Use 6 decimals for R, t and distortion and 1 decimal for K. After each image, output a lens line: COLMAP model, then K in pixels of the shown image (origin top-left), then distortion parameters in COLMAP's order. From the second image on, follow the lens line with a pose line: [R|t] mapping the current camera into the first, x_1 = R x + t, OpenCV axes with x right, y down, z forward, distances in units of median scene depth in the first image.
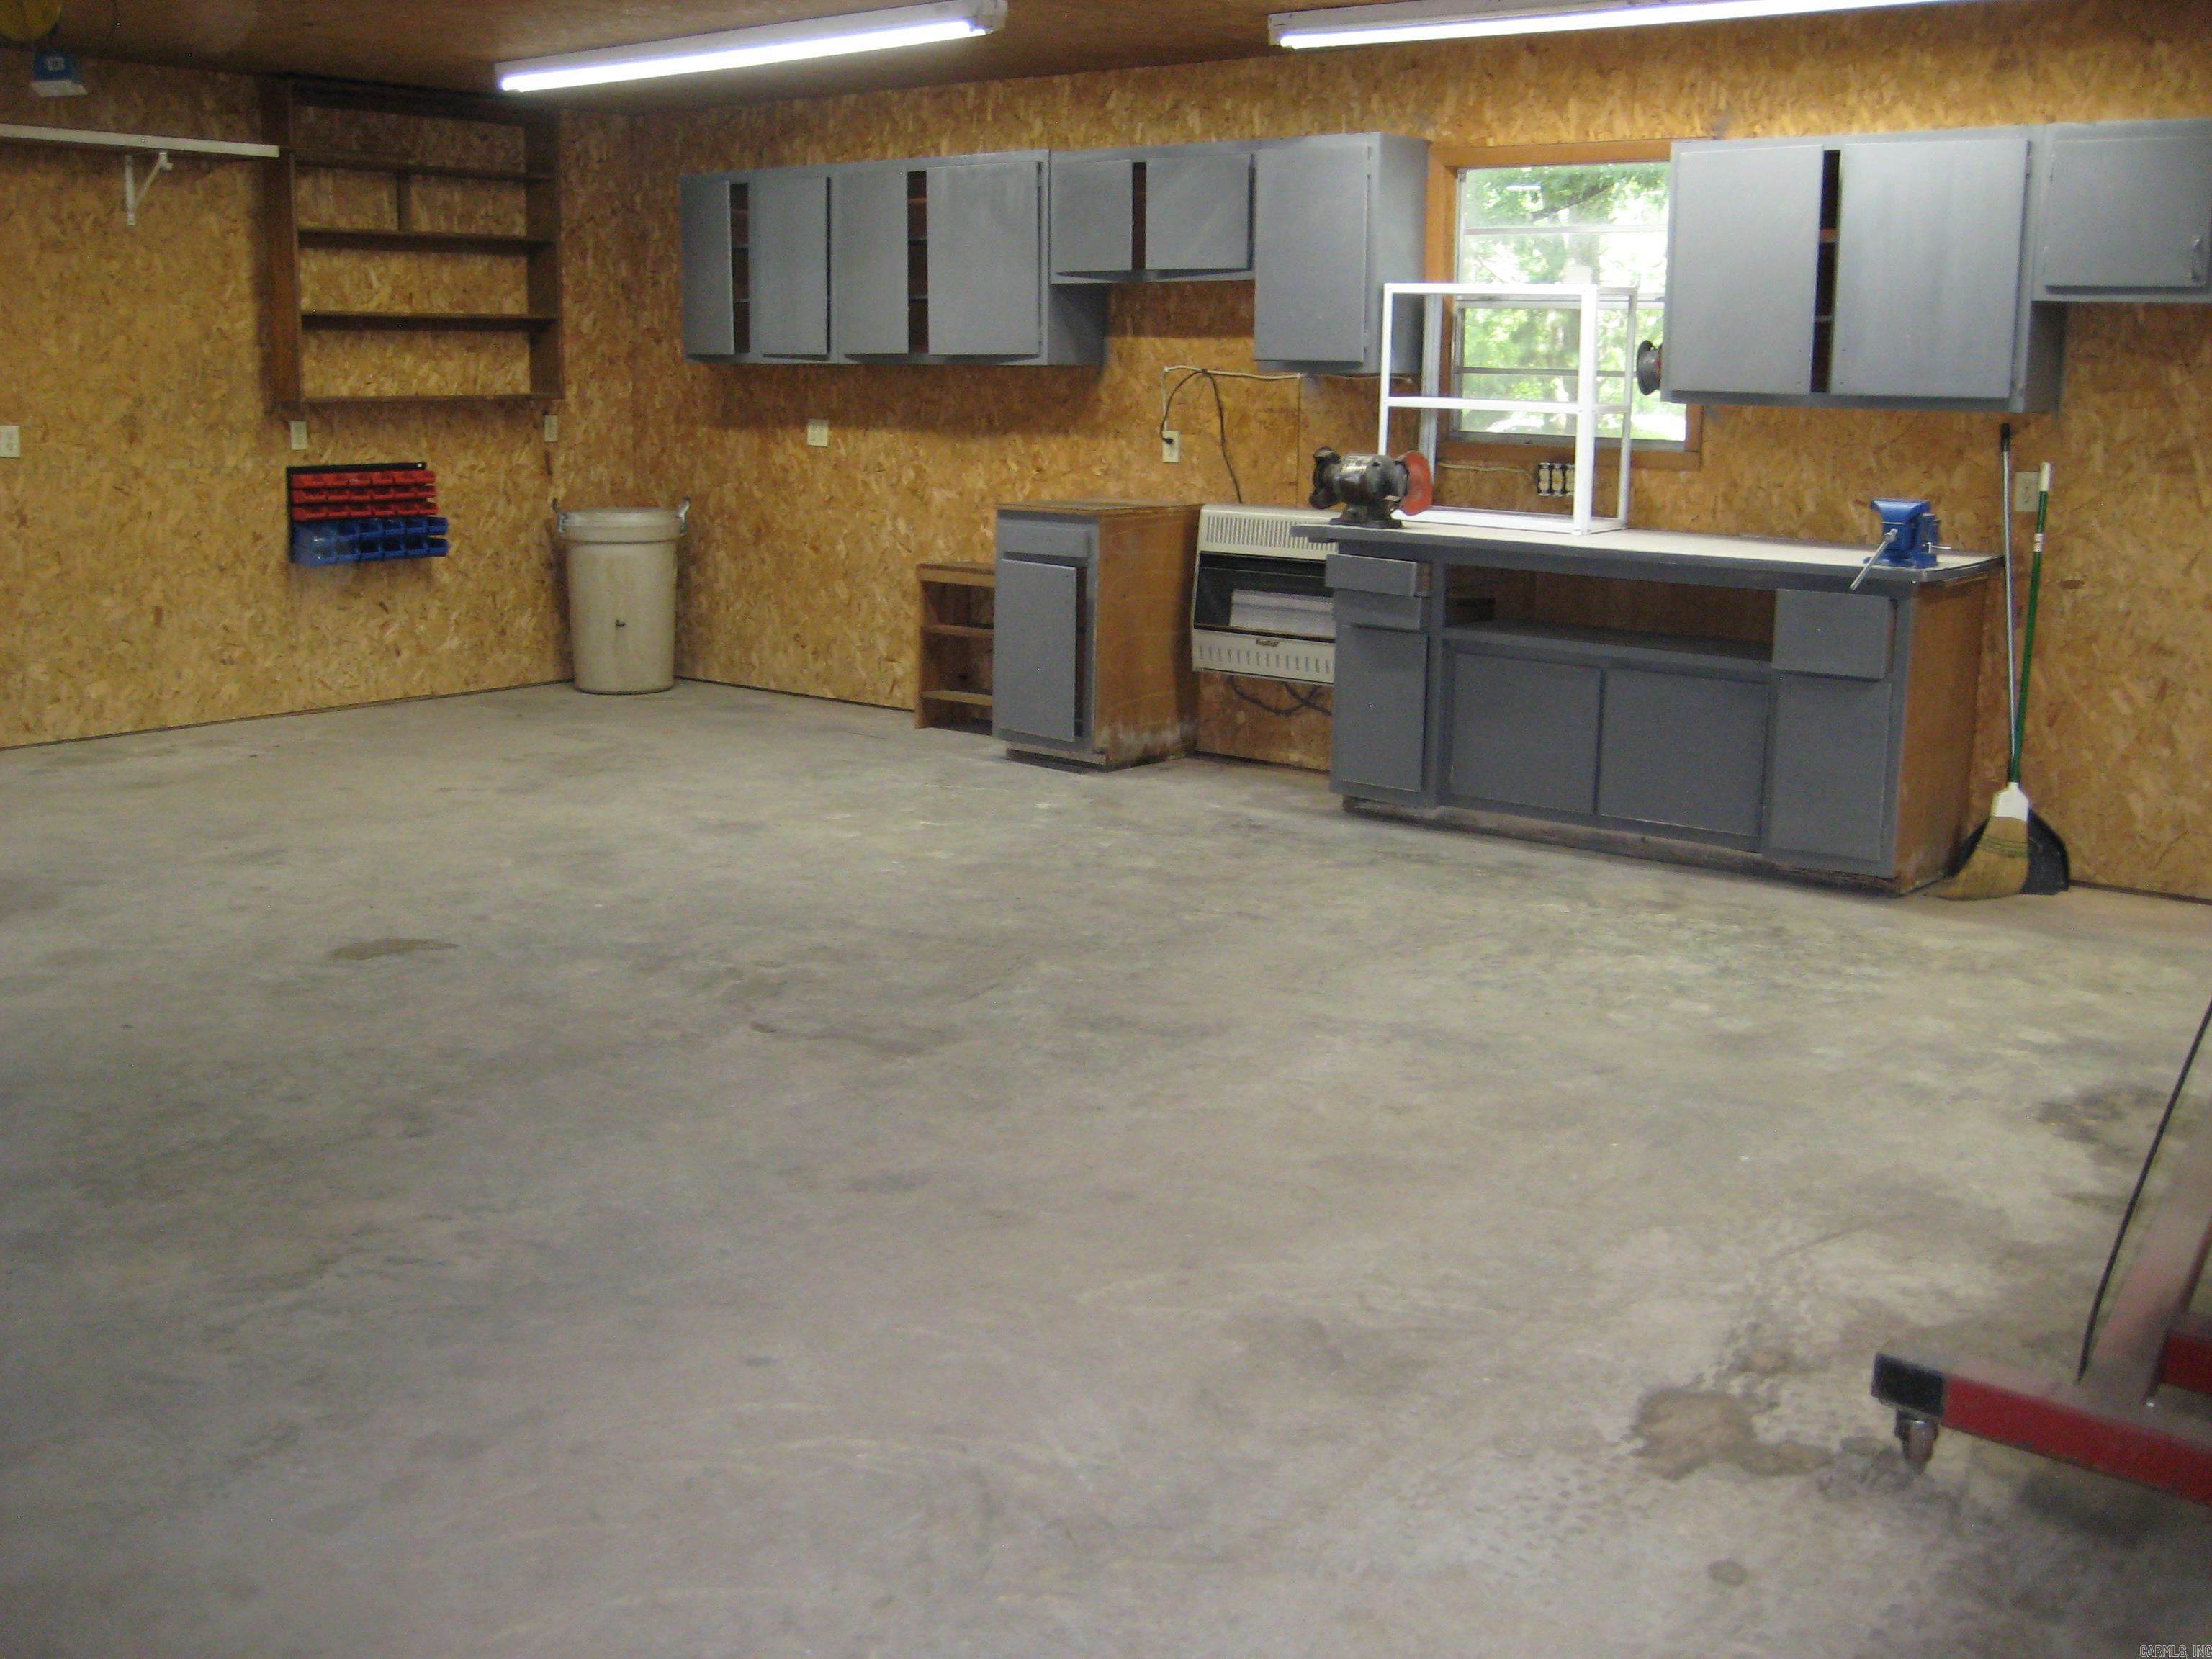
lens RADIAL K [[2331.3, 0, 1093.8], [0, 2331.3, 839.3], [0, 0, 1]] dist [-0.080124, 0.000000]
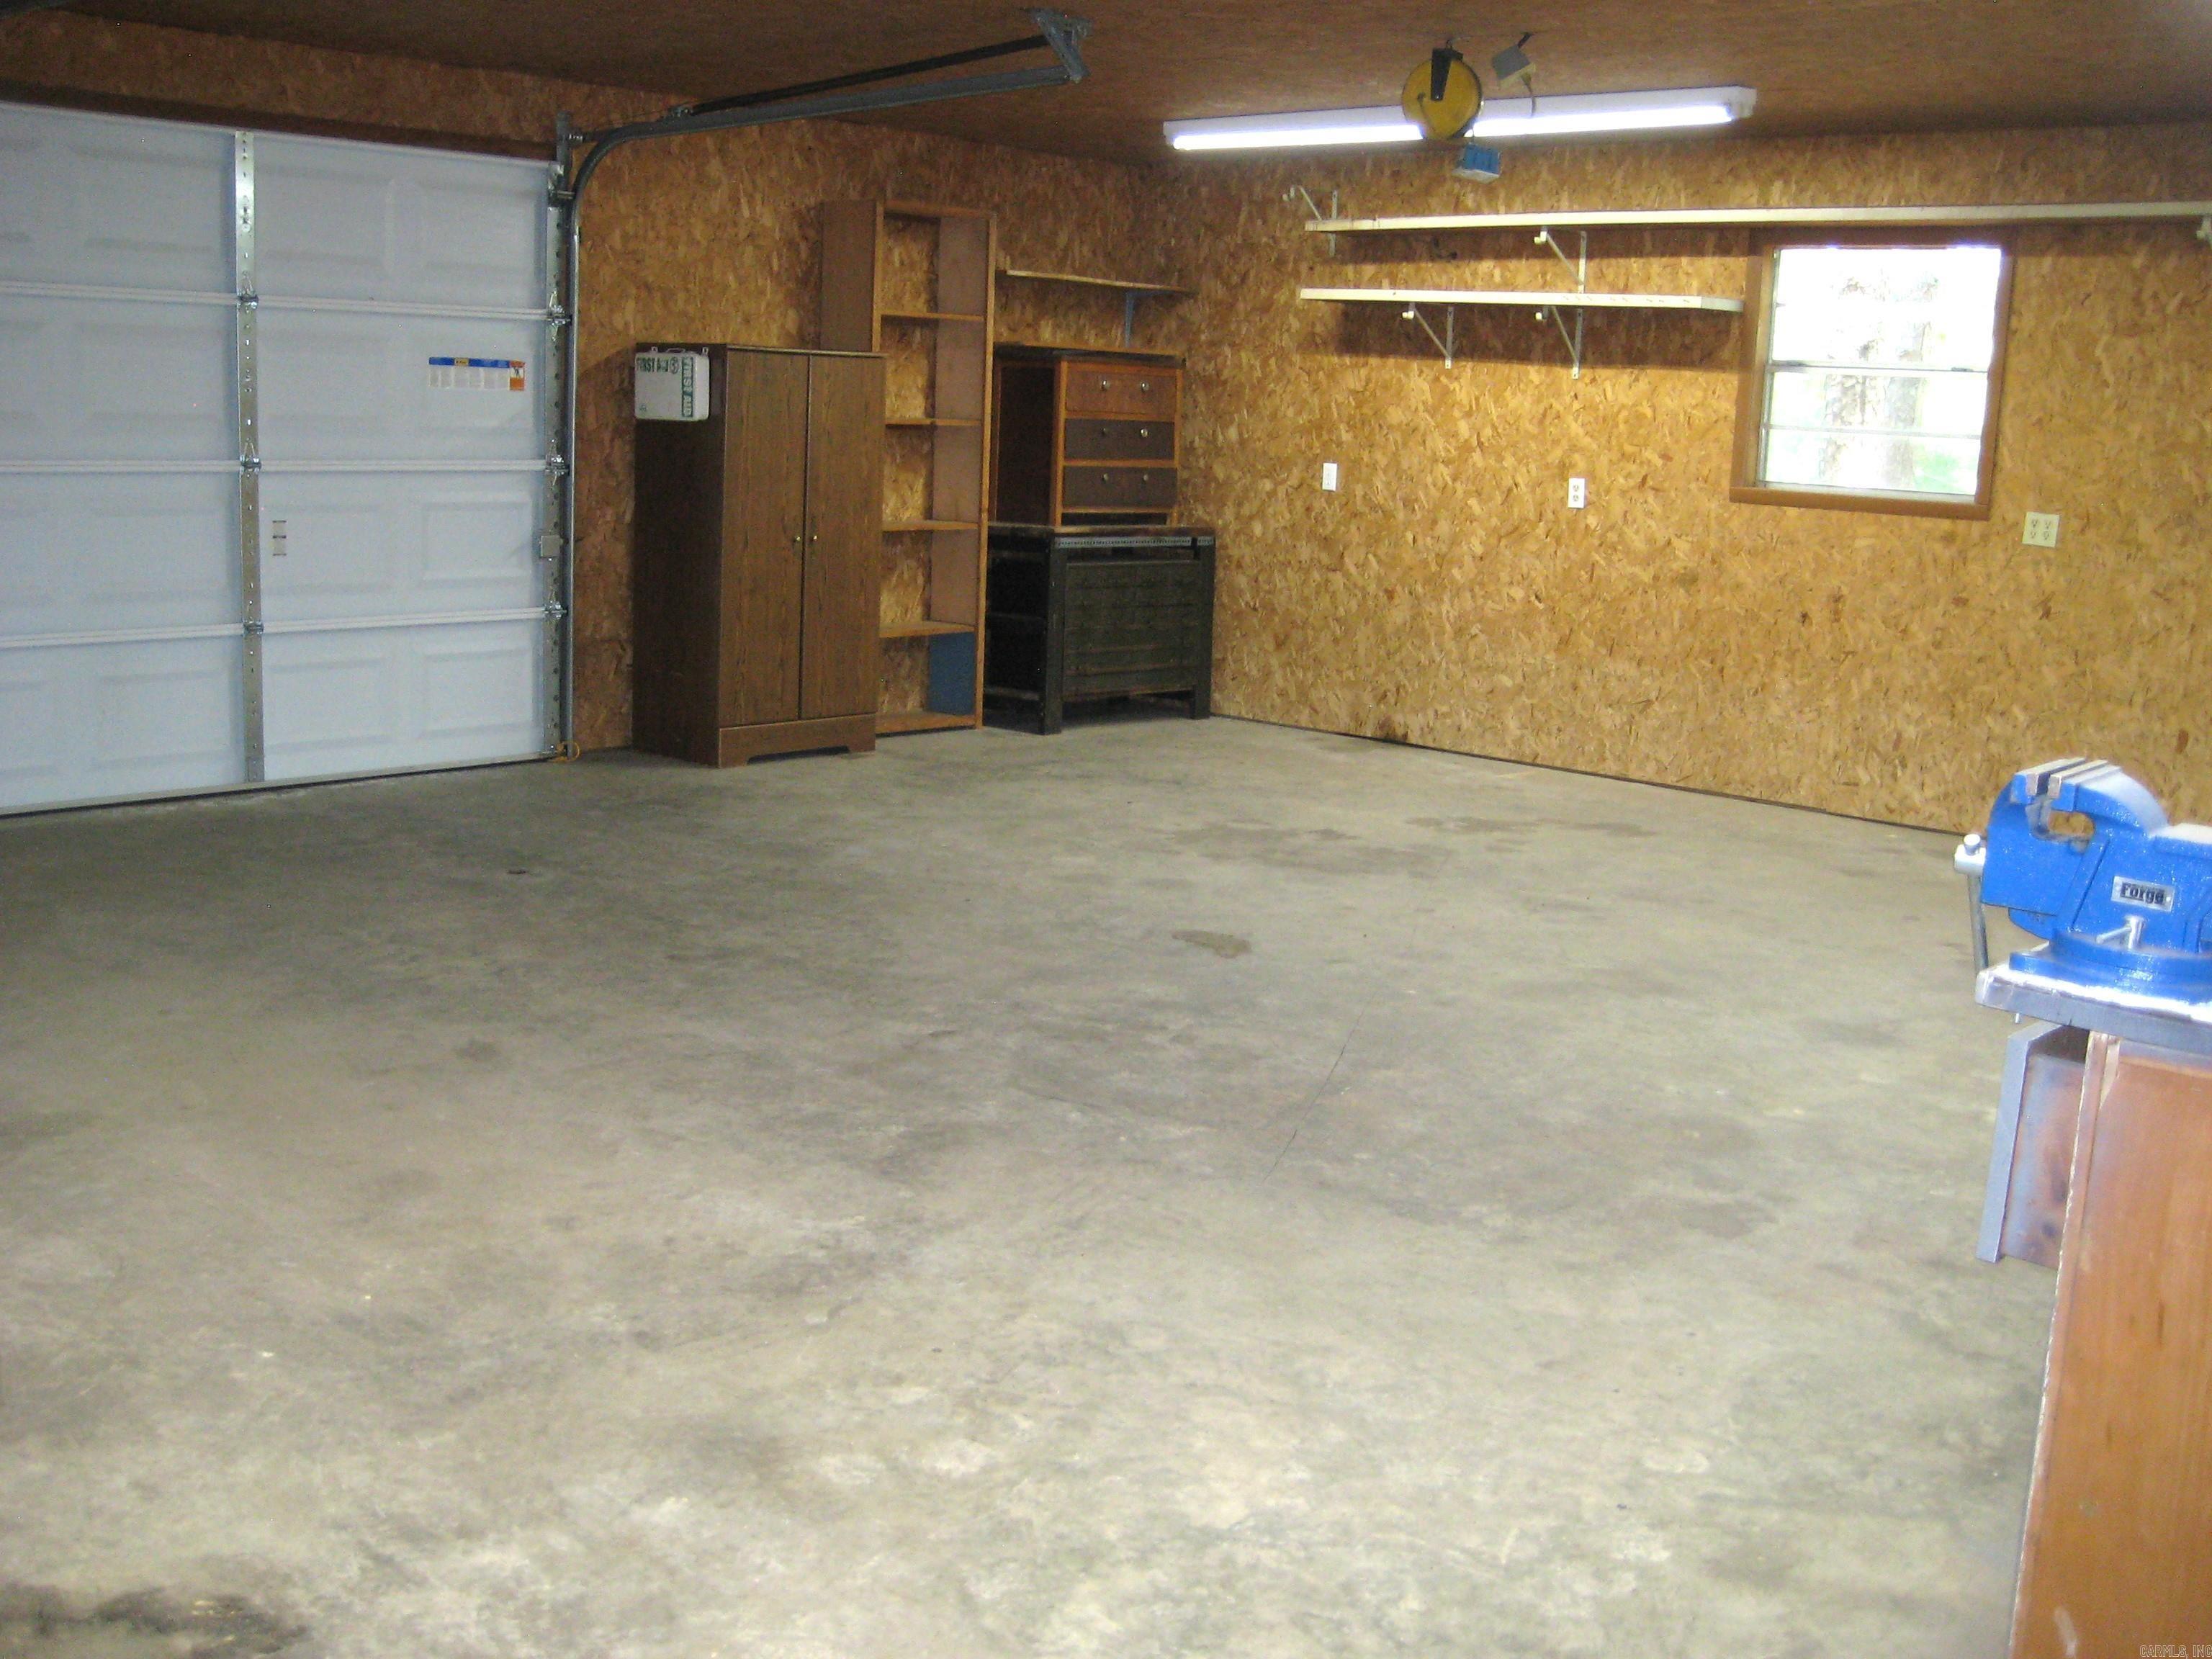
lens RADIAL K [[2331.3, 0, 1092.5], [0, 2331.3, 823.2], [0, 0, 1]] dist [-0.080124, 0.000000]
pose [[-0.087121, 0.152116, -0.984515, 0.846023], [-0.235161, 0.957203, 0.168706, -0.195785], [0.968044, 0.246217, -0.047620, 1.077354]]
